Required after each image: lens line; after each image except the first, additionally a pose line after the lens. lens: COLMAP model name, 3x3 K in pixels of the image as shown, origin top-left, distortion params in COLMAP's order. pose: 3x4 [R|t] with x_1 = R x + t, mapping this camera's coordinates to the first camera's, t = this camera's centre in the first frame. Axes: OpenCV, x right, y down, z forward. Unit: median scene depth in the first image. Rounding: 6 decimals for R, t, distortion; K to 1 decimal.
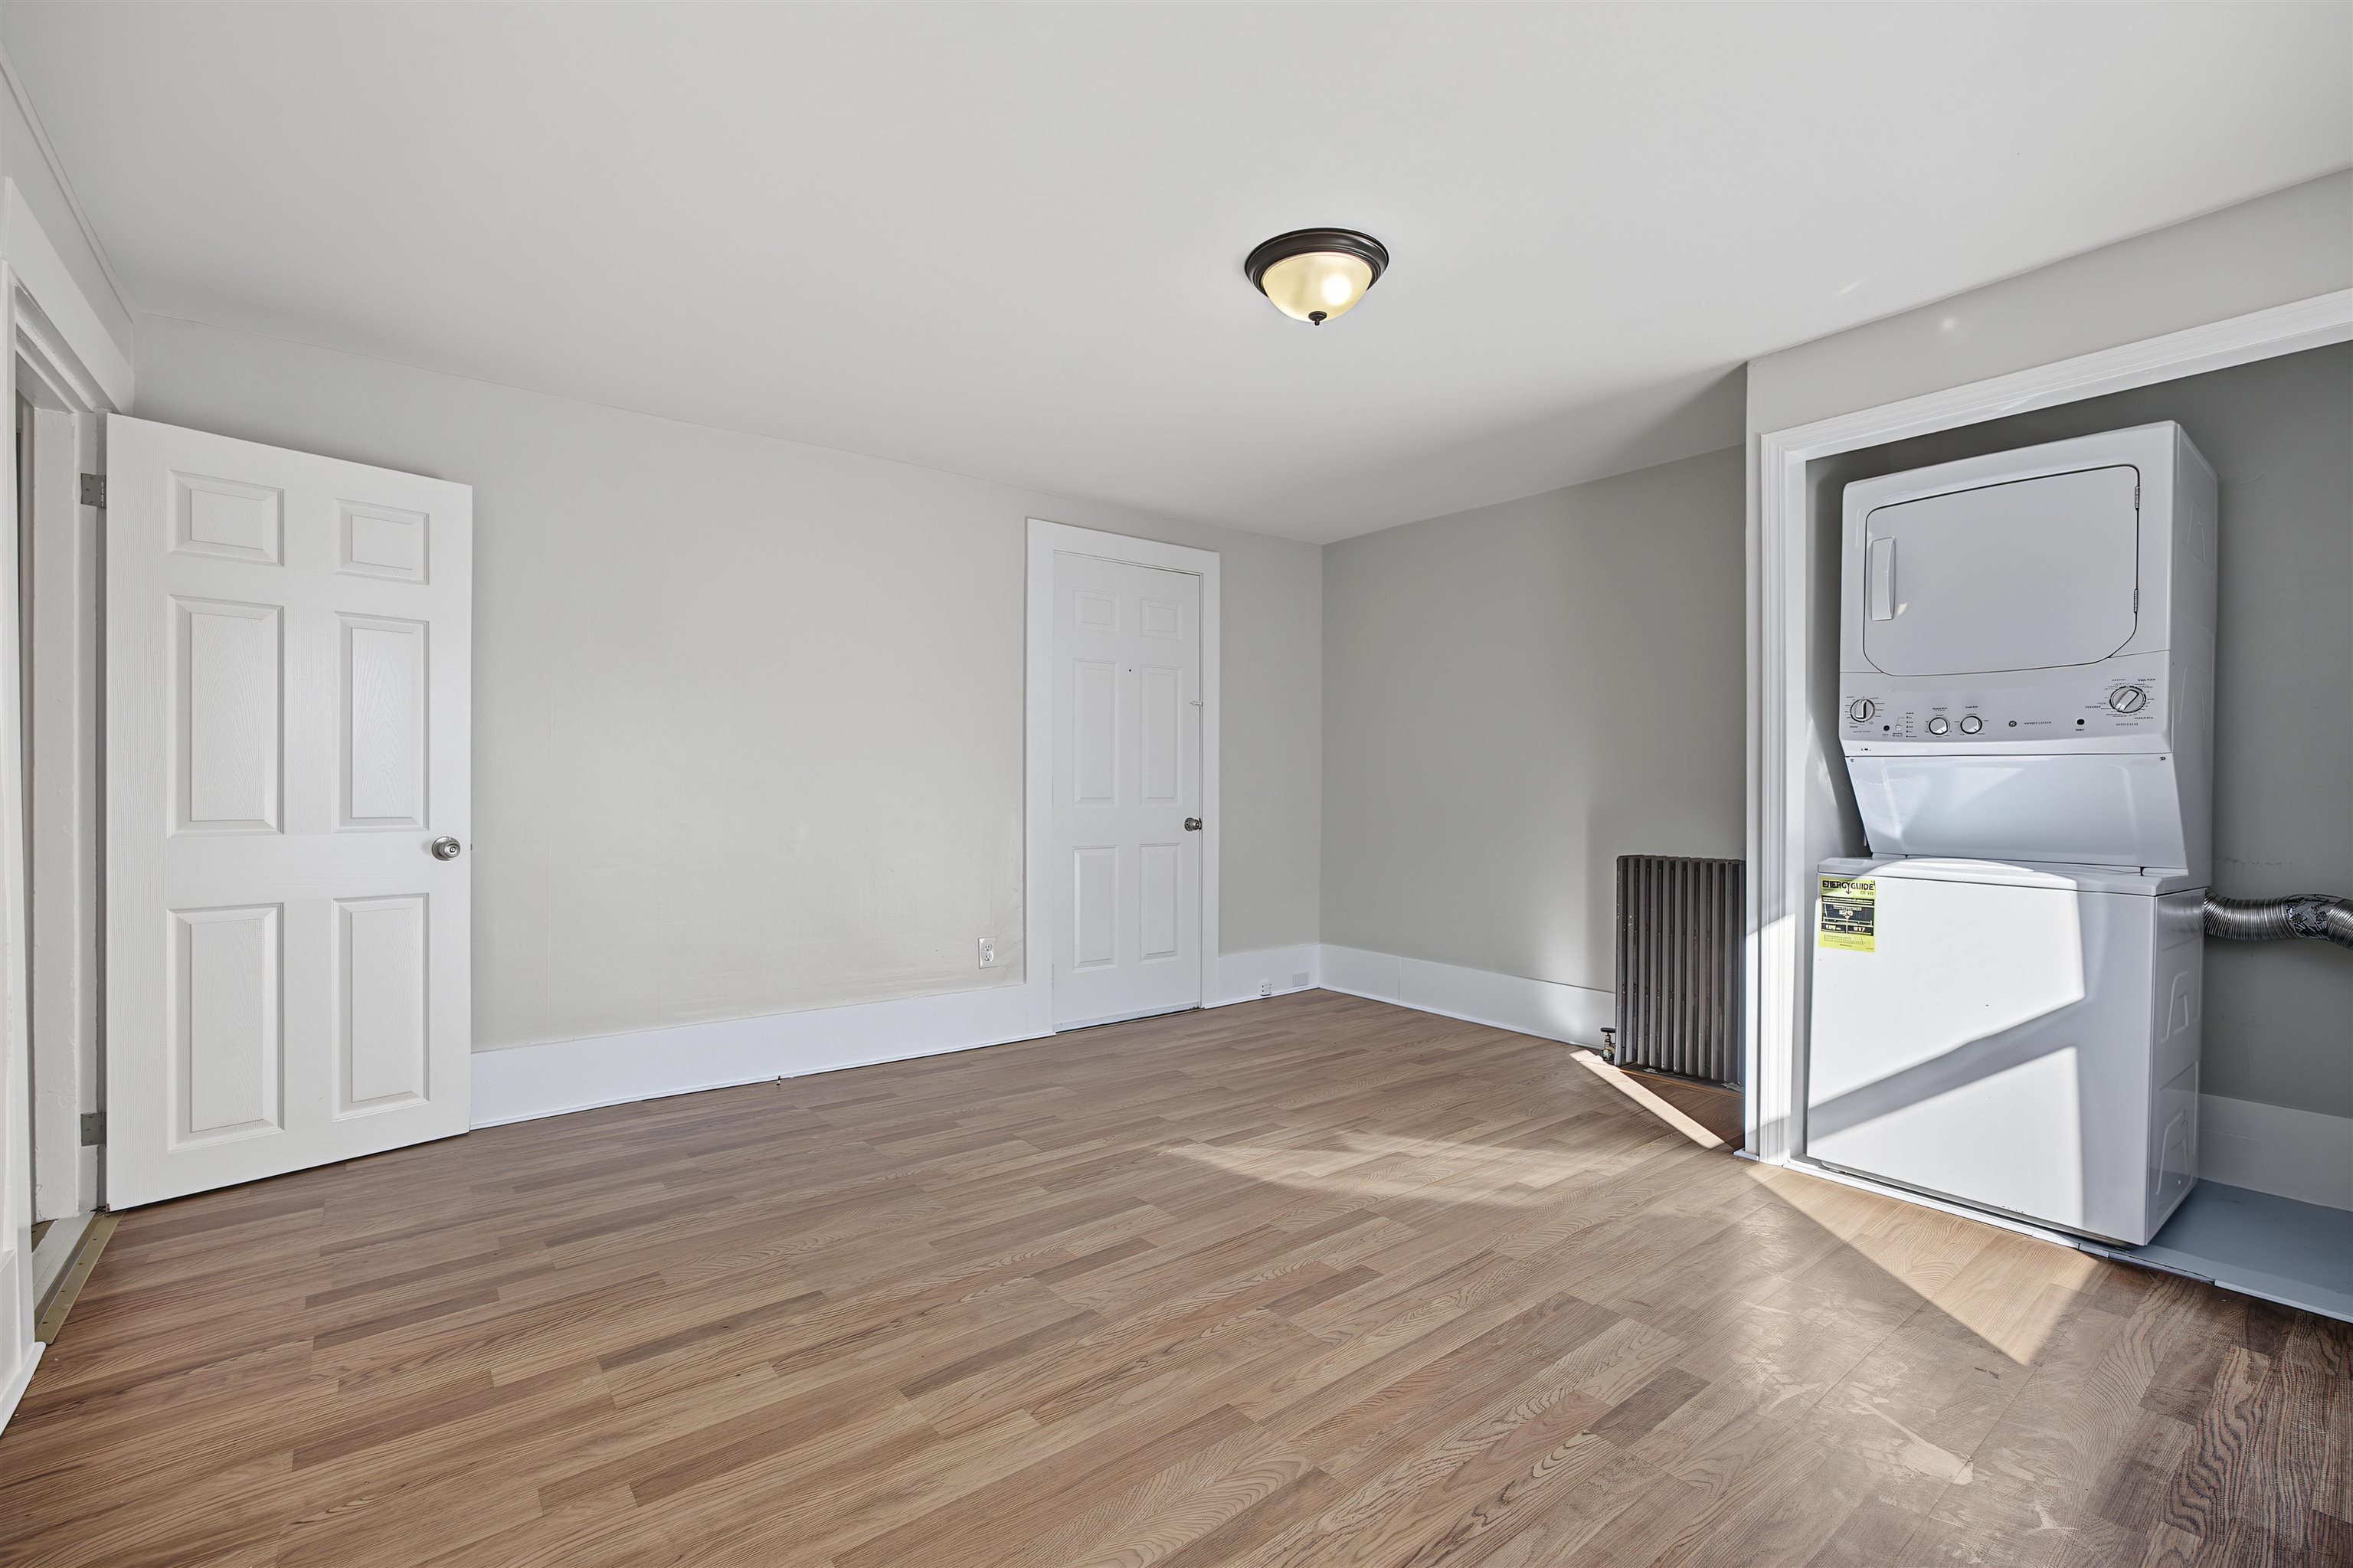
lens RADIAL K [[1042.7, 0, 1189.5], [0, 1042.7, 780.7], [0, 0, 1]] dist [-0.021859, 0.009059]
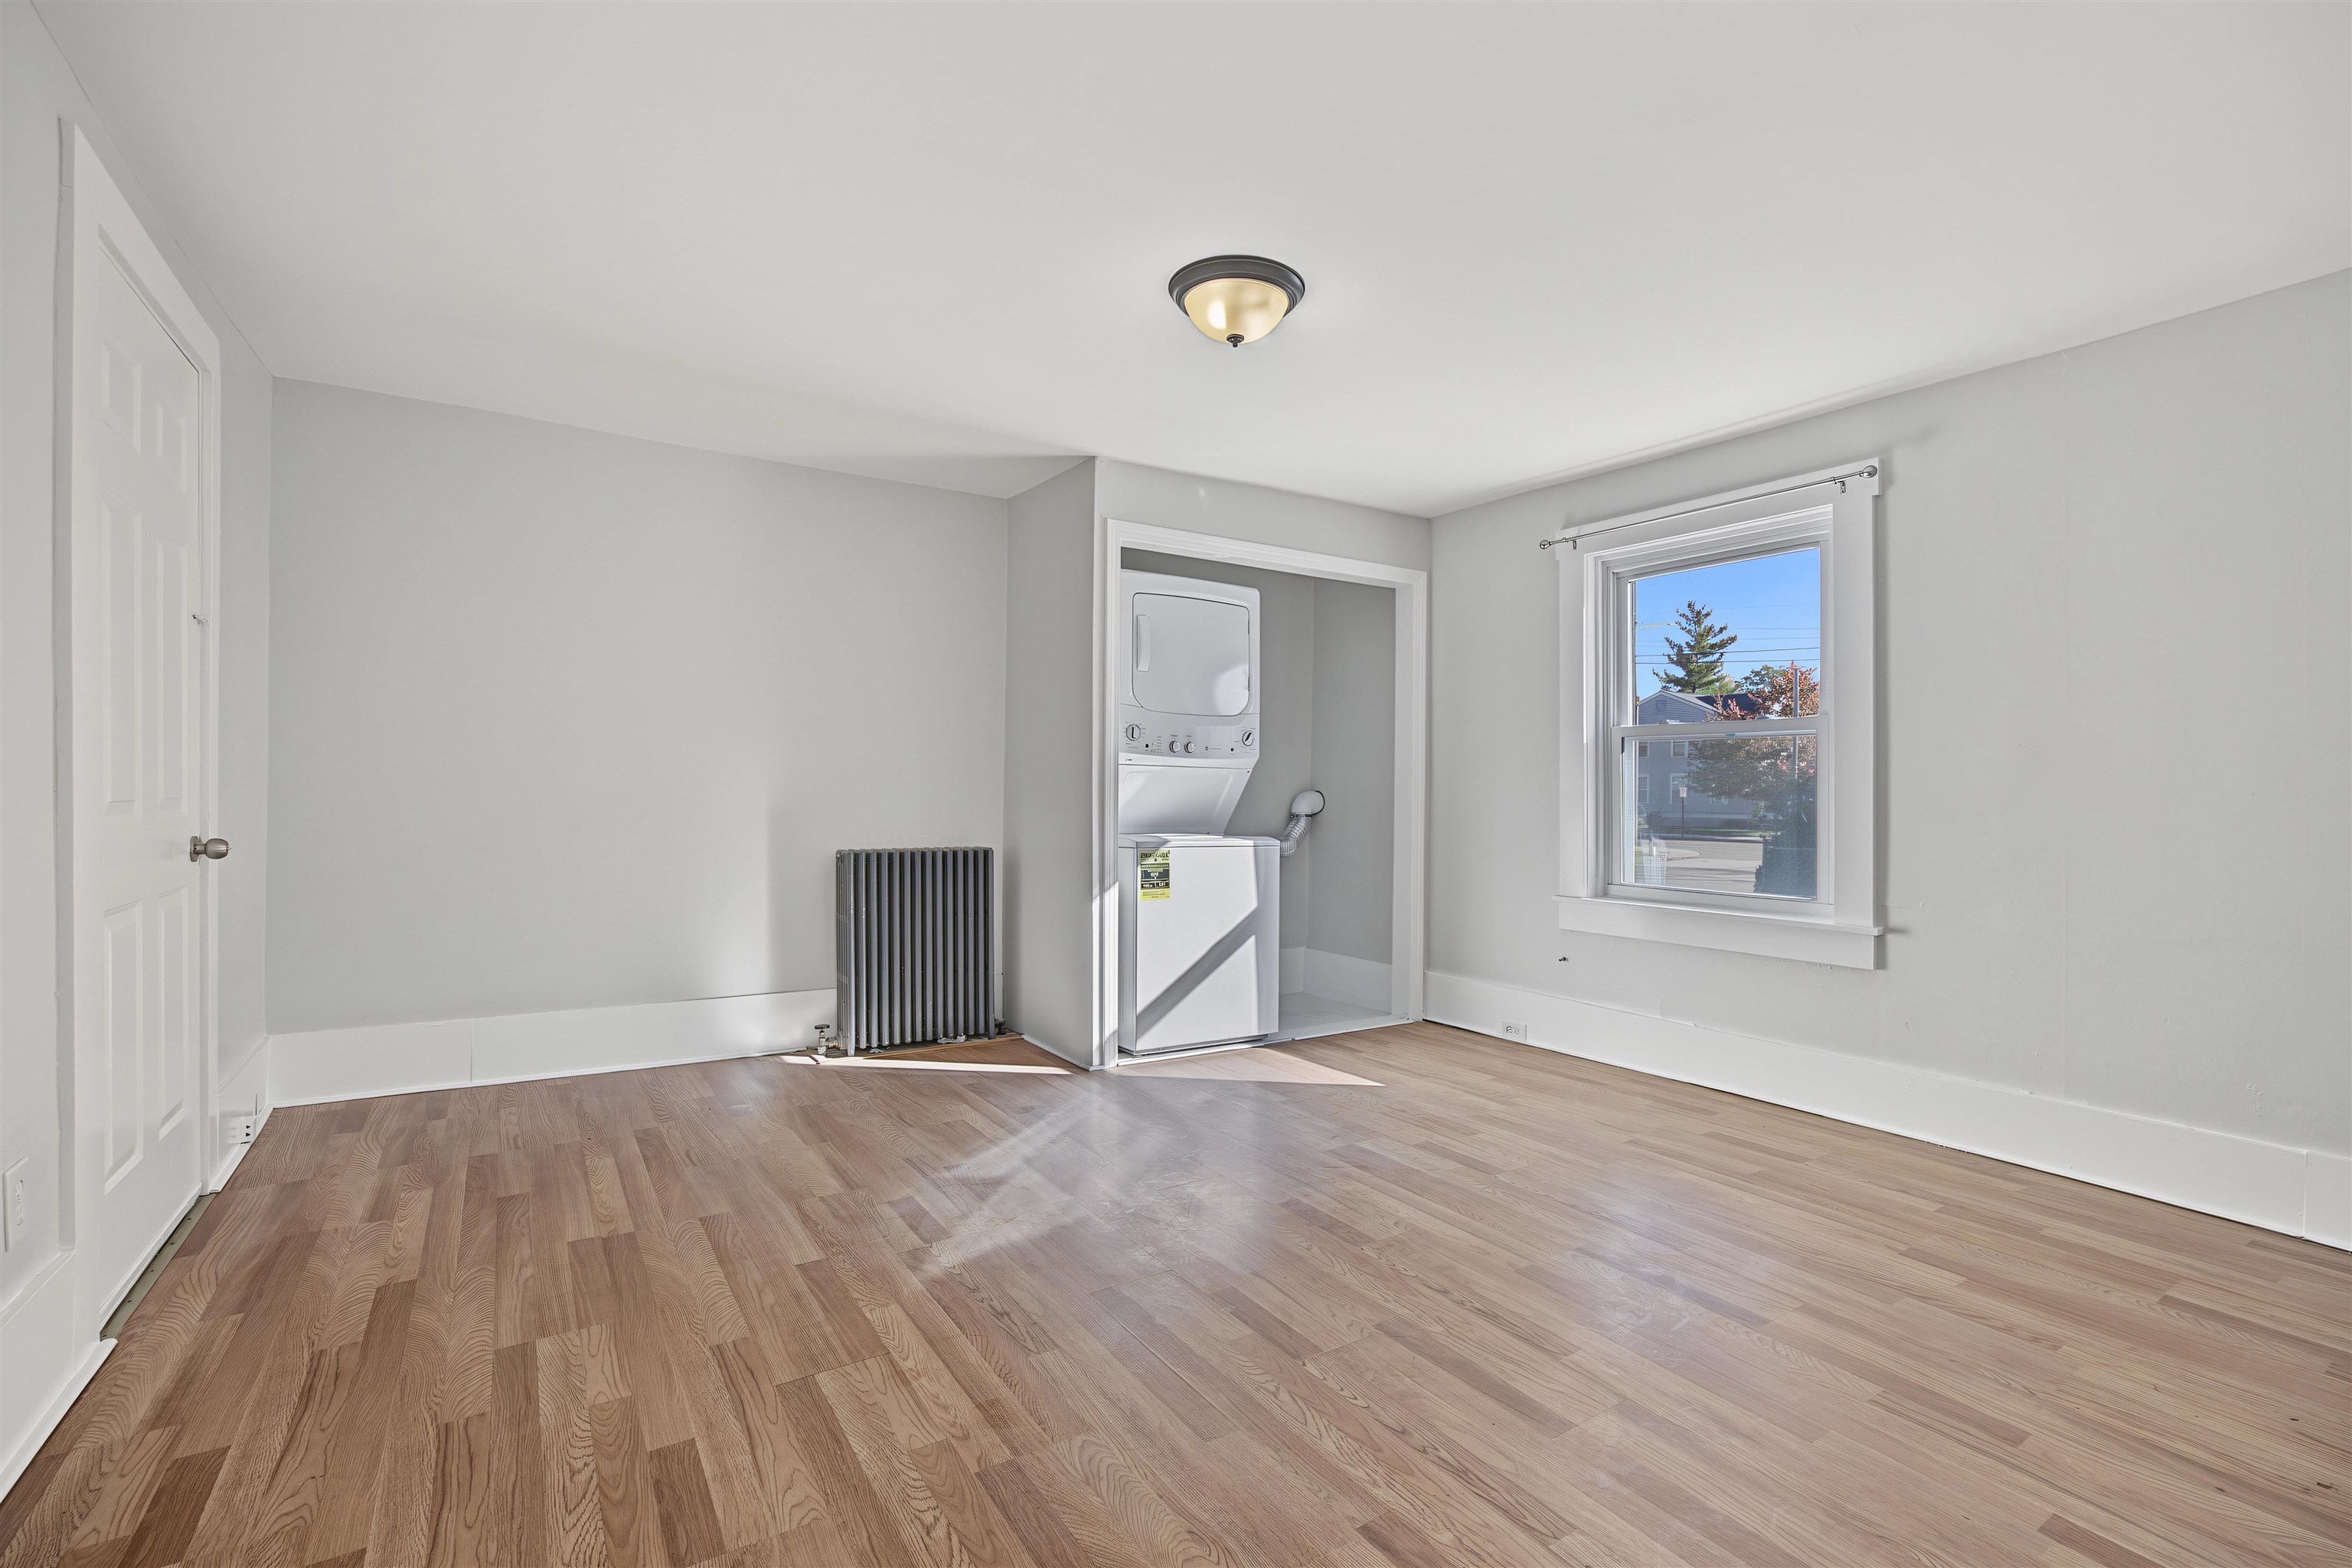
lens RADIAL K [[1042.3, 0, 1173.9], [0, 1042.3, 797.8], [0, 0, 1]] dist [-0.021859, 0.009059]
pose [[0.109778, -0.008802, 0.993917, -0.822279], [-0.016210, 0.999812, 0.010644, 0.005181], [-0.993824, -0.017280, 0.109615, 0.831111]]
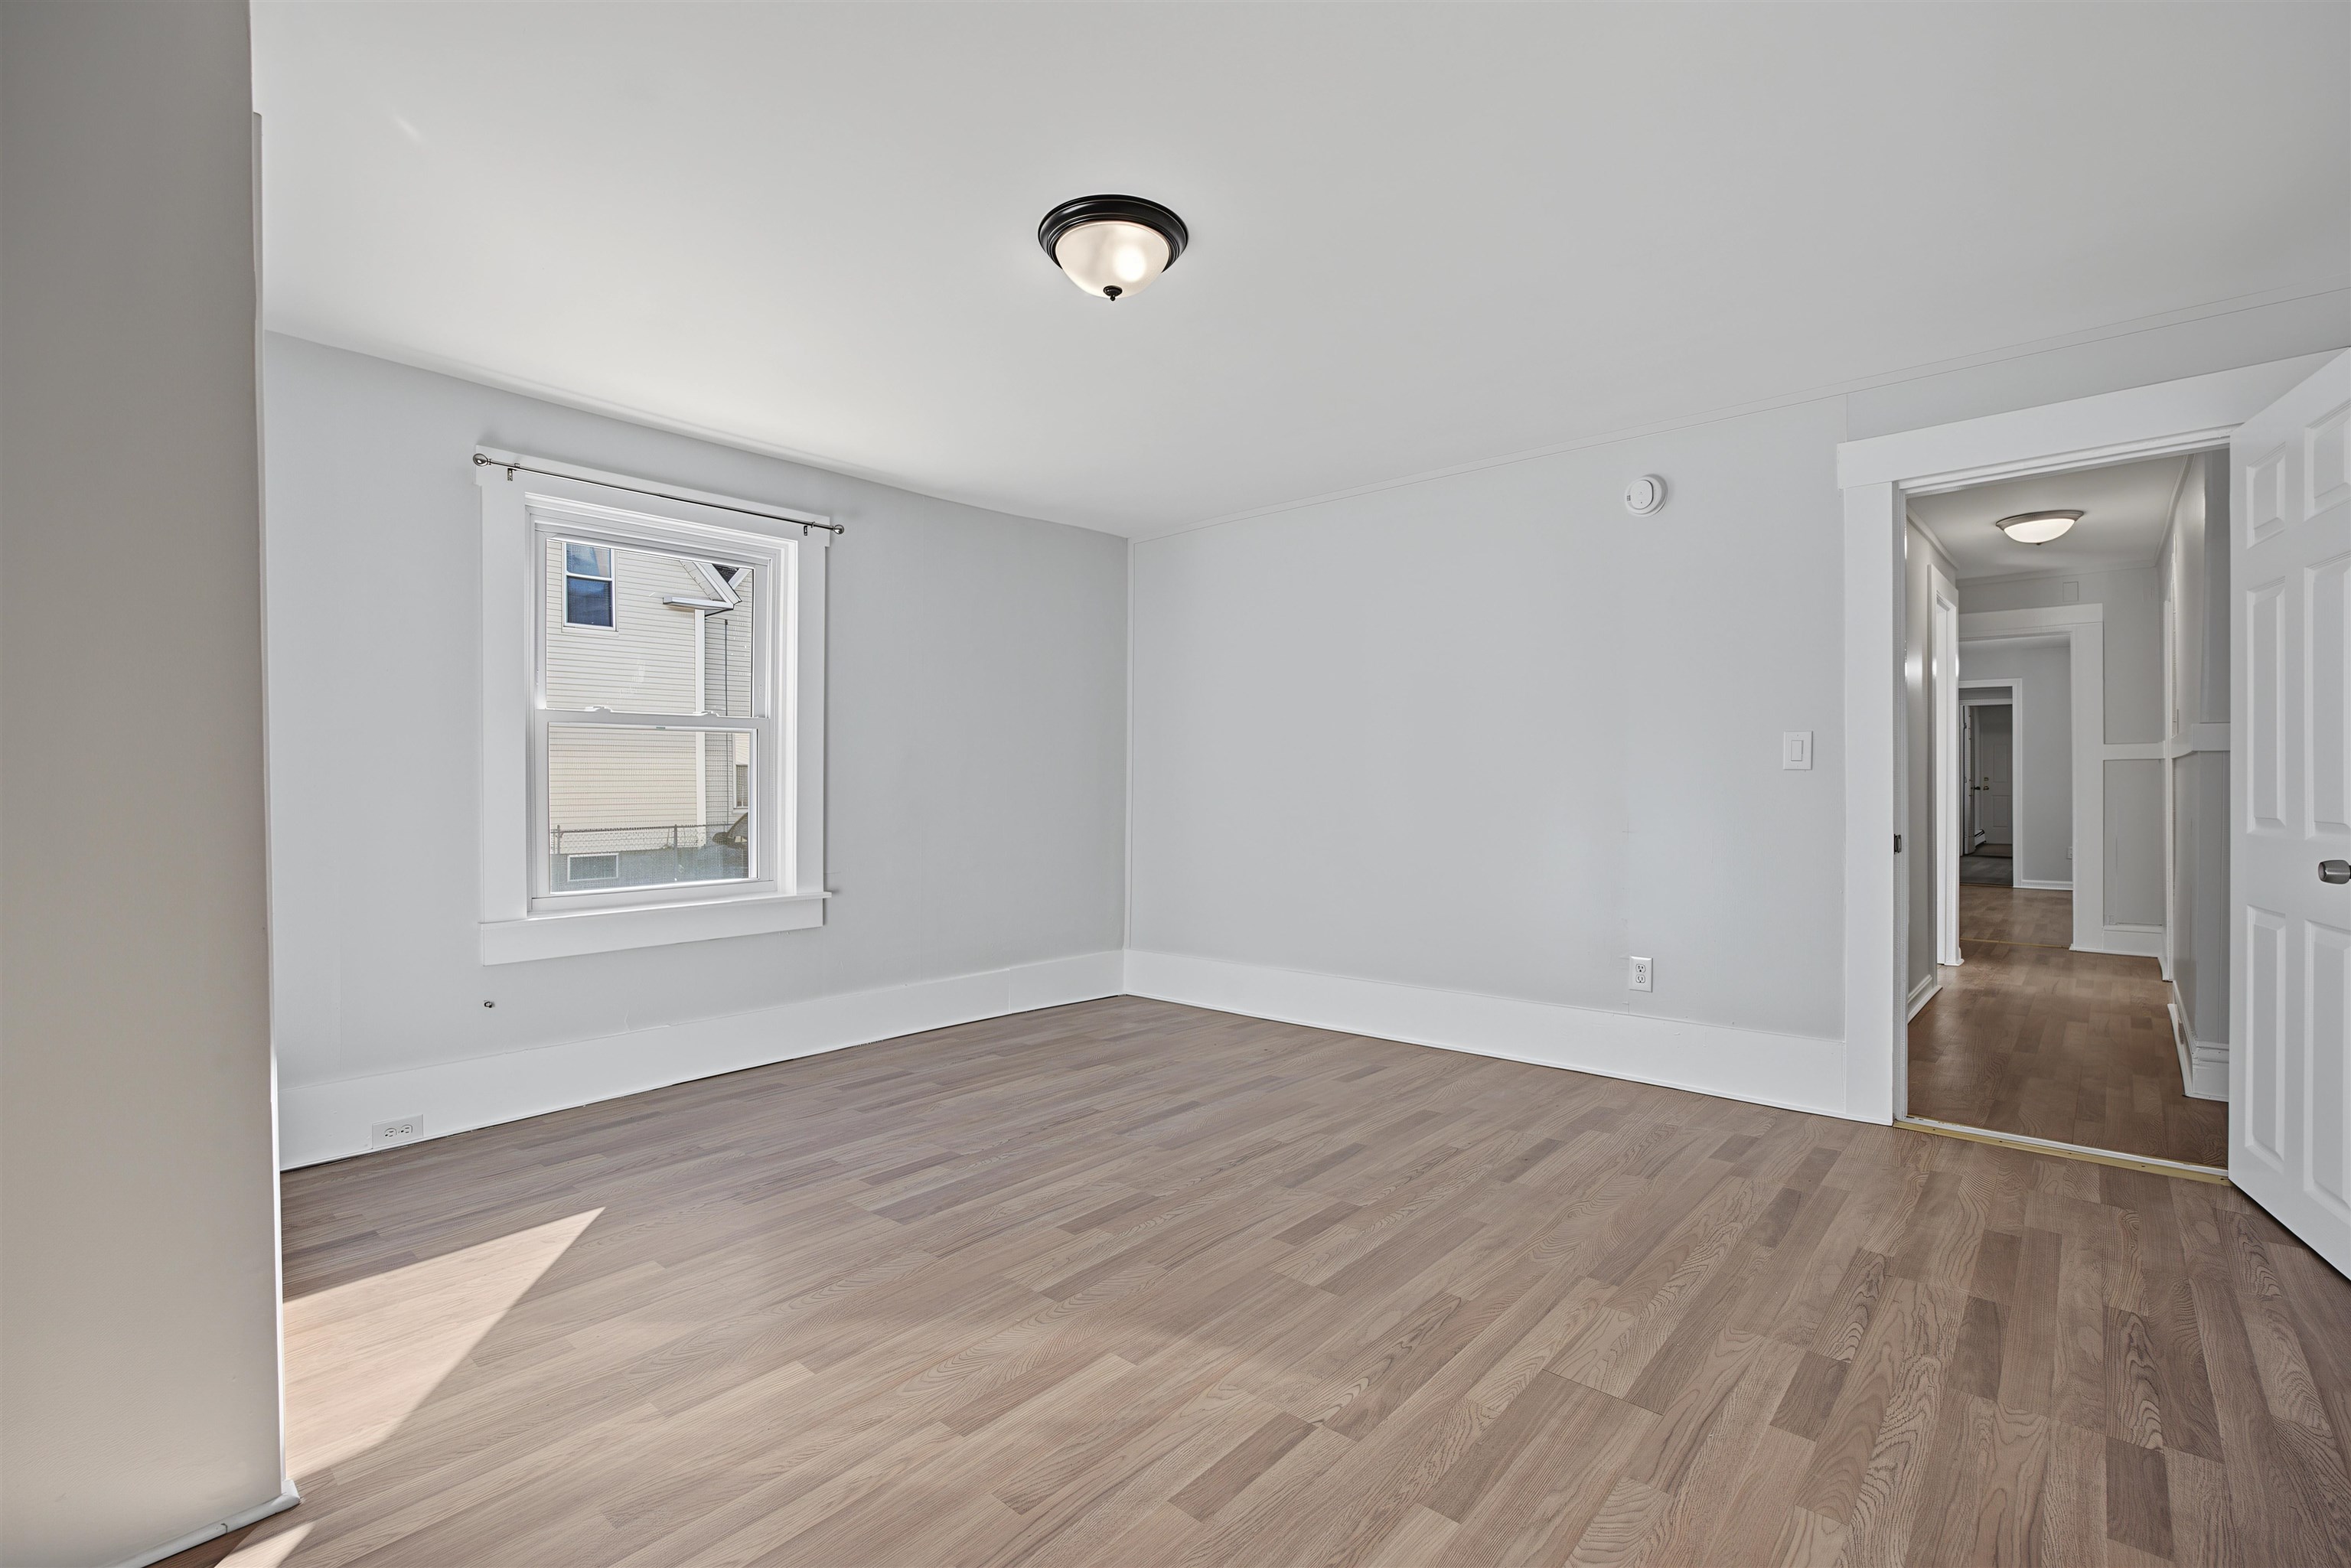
lens RADIAL K [[1041.8, 0, 1176.7], [0, 1041.8, 780.9], [0, 0, 1]] dist [-0.021859, 0.009059]
pose [[-0.986243, -0.000007, -0.165300, 0.198834], [0.001691, 0.999947, -0.010131, 0.010333], [0.165291, -0.010271, -0.986191, 1.726245]]
